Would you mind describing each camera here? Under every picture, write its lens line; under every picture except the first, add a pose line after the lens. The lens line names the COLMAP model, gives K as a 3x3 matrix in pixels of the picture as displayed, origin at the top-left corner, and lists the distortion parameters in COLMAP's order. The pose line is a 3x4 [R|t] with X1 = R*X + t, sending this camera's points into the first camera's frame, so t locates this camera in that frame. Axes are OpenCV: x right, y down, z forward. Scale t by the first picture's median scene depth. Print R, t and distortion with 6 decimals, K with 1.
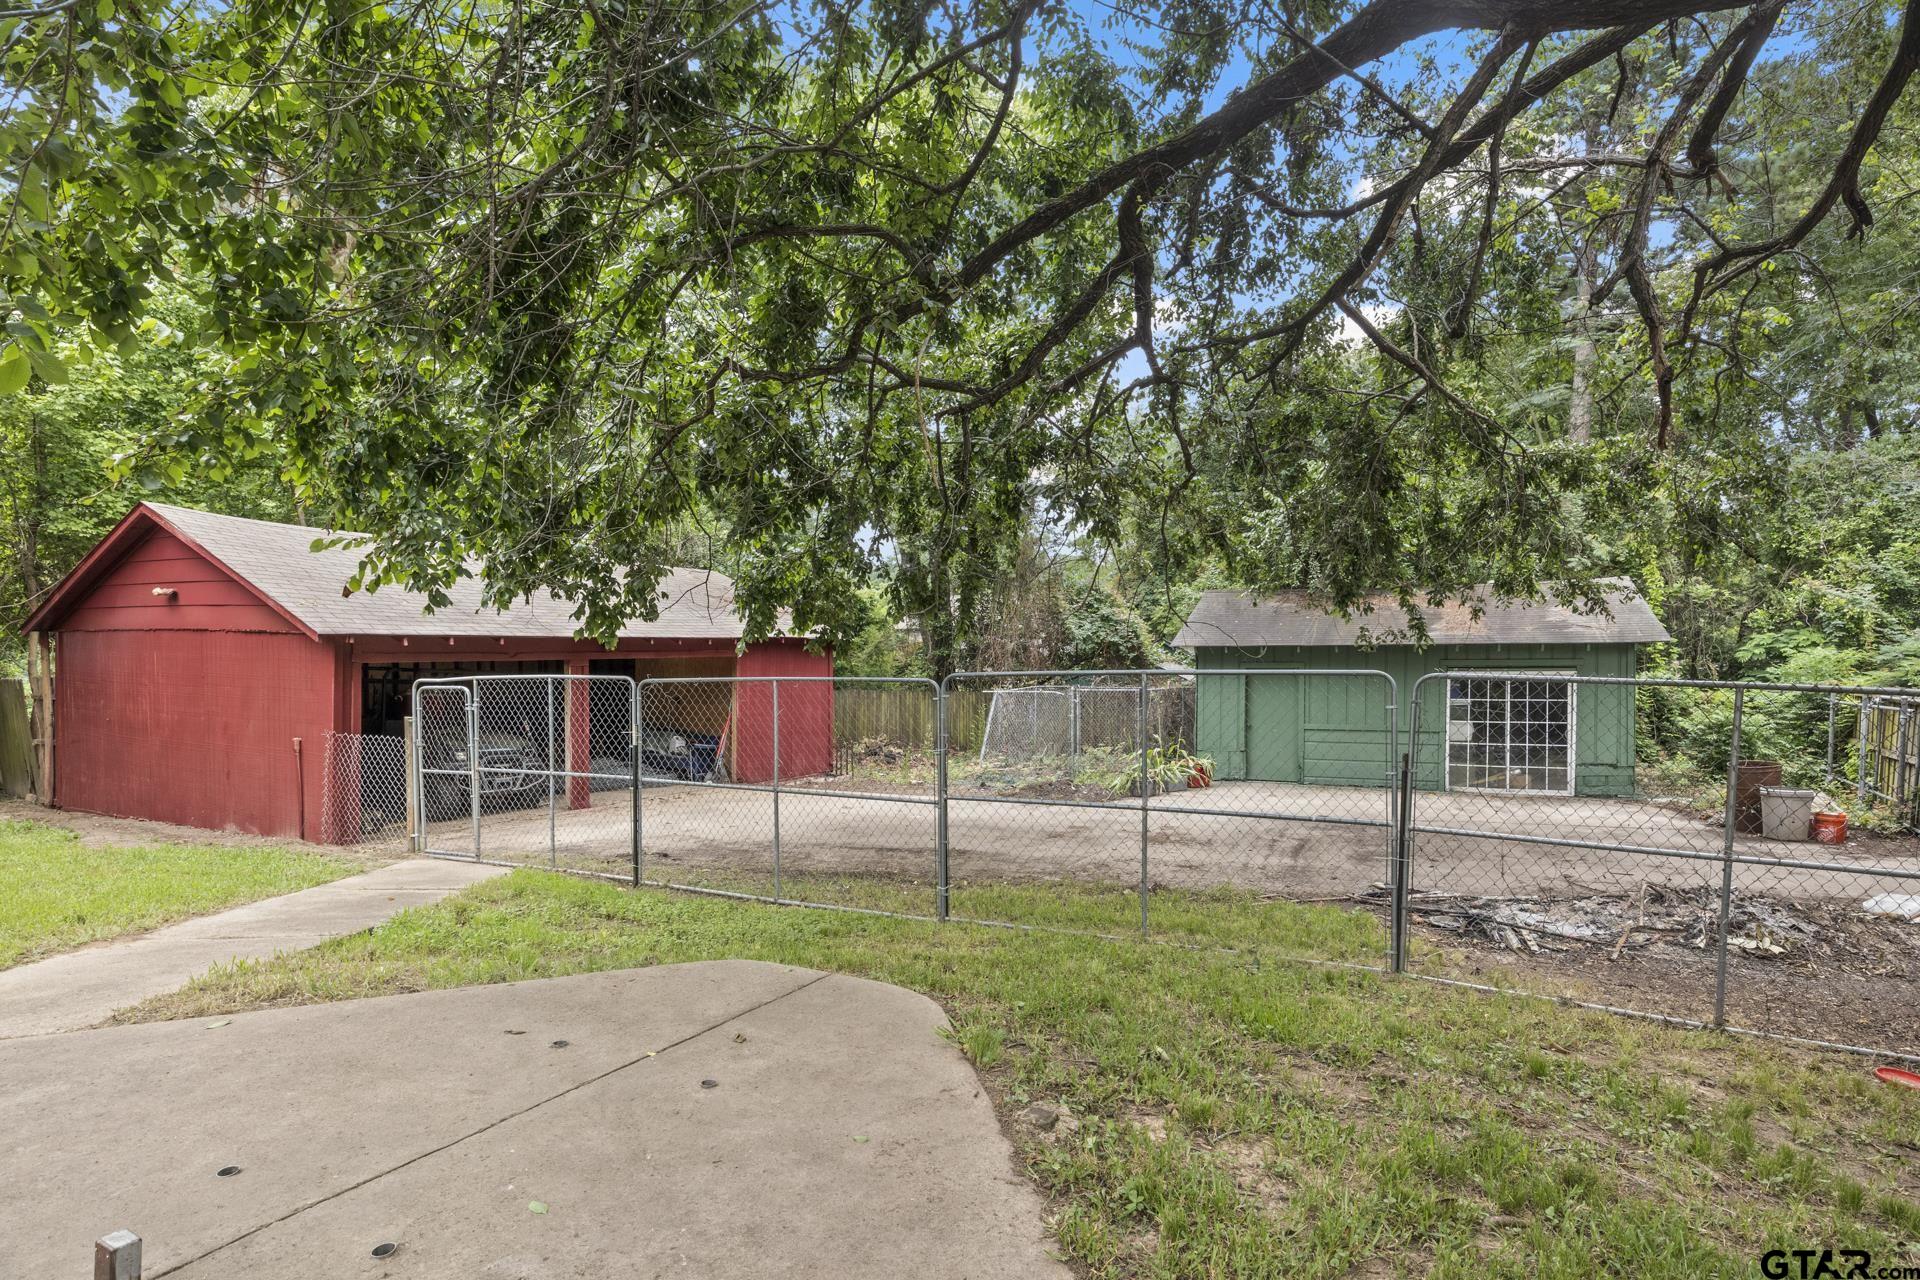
lens RADIAL K [[995.9, 0, 970.8], [0, 995.9, 656.4], [0, 0, 1]] dist [0.003700, 0.000487]
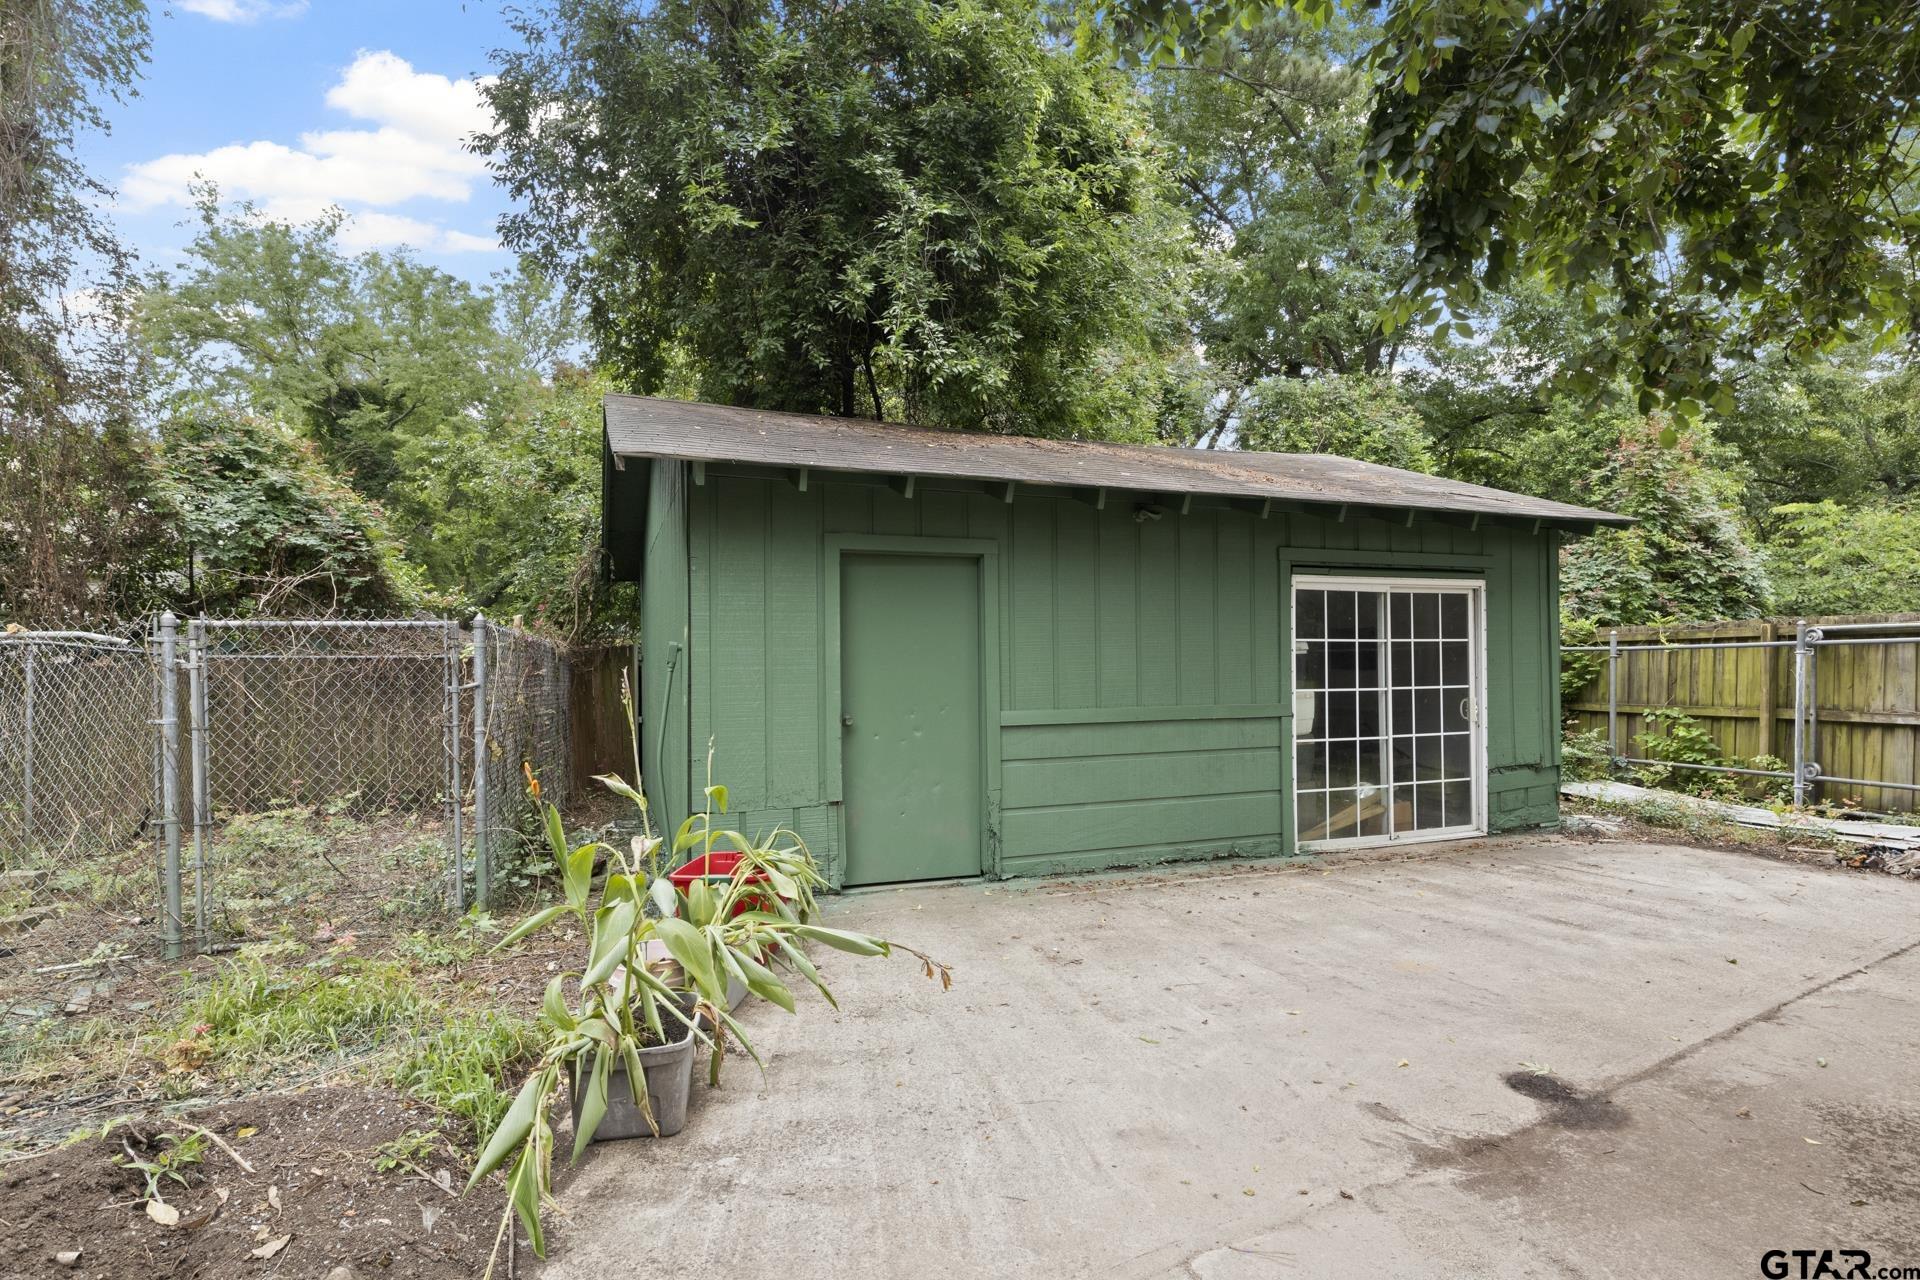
lens RADIAL K [[995.9, 0, 970.8], [0, 995.9, 656.4], [0, 0, 1]] dist [0.003700, 0.000487]
pose [[0.714829, 0.002066, 0.699296, 0.080747], [0.002708, 0.999980, -0.005722, 0.052820], [-0.699294, 0.005984, 0.714809, 0.795302]]
